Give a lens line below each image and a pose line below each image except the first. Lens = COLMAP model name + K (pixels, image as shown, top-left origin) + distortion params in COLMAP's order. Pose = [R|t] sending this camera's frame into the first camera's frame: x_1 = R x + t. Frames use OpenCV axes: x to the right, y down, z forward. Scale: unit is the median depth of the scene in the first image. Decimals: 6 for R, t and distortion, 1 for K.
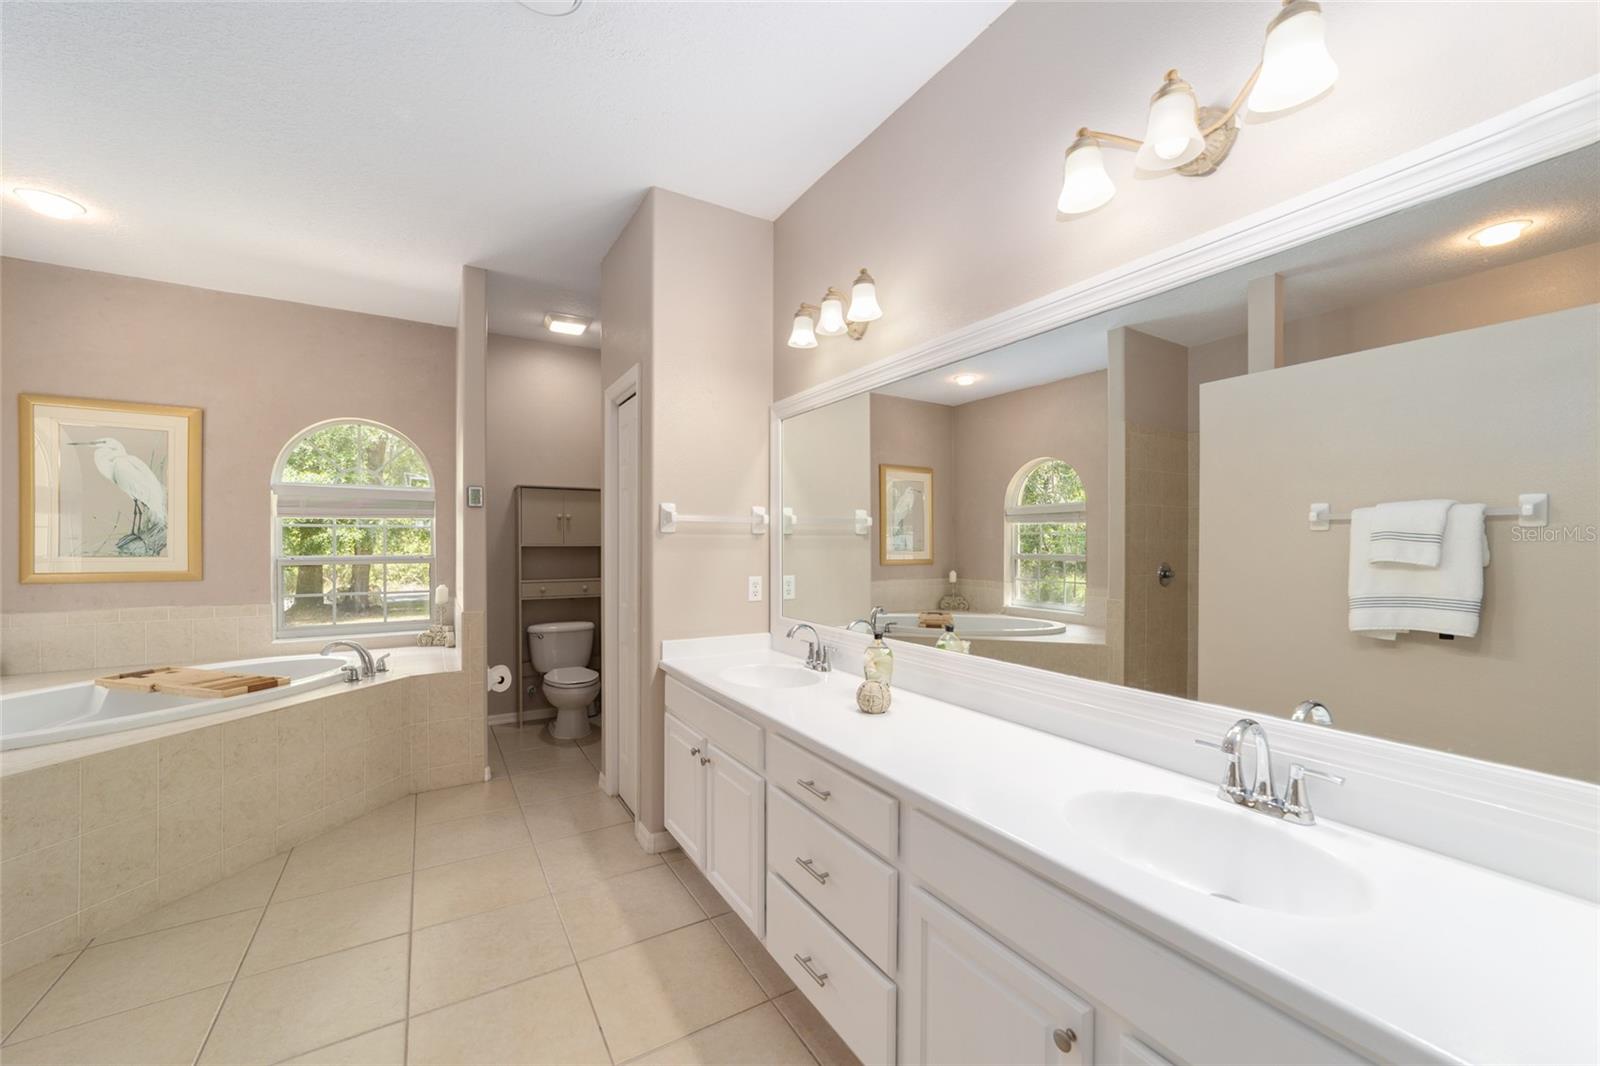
lens RADIAL K [[620.1, 0, 802.7], [0, 620.1, 544.8], [0, 0, 1]] dist [-0.007936, 0.004984]
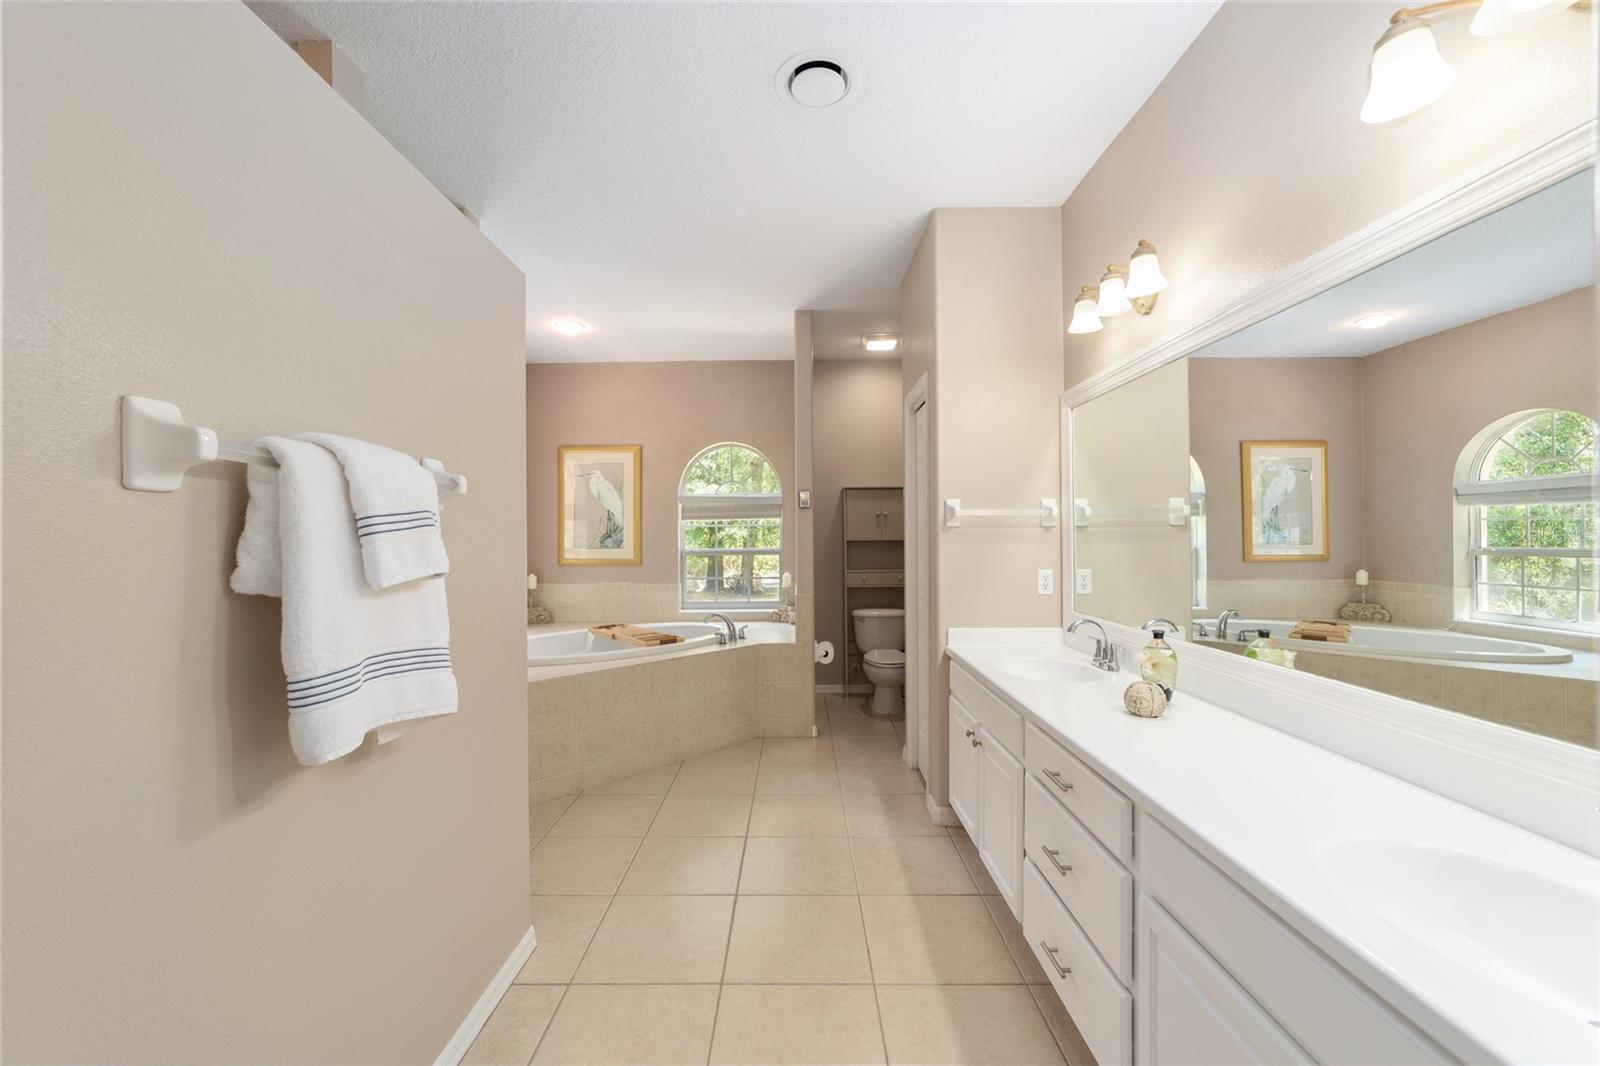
lens RADIAL K [[620.1, 0, 807.0], [0, 620.1, 535.2], [0, 0, 1]] dist [-0.007936, 0.004984]
pose [[0.858564, -0.009339, -0.512622, 0.107844], [0.006077, 0.999949, -0.008038, 0.001801], [0.512671, 0.003786, 0.858577, -0.041317]]
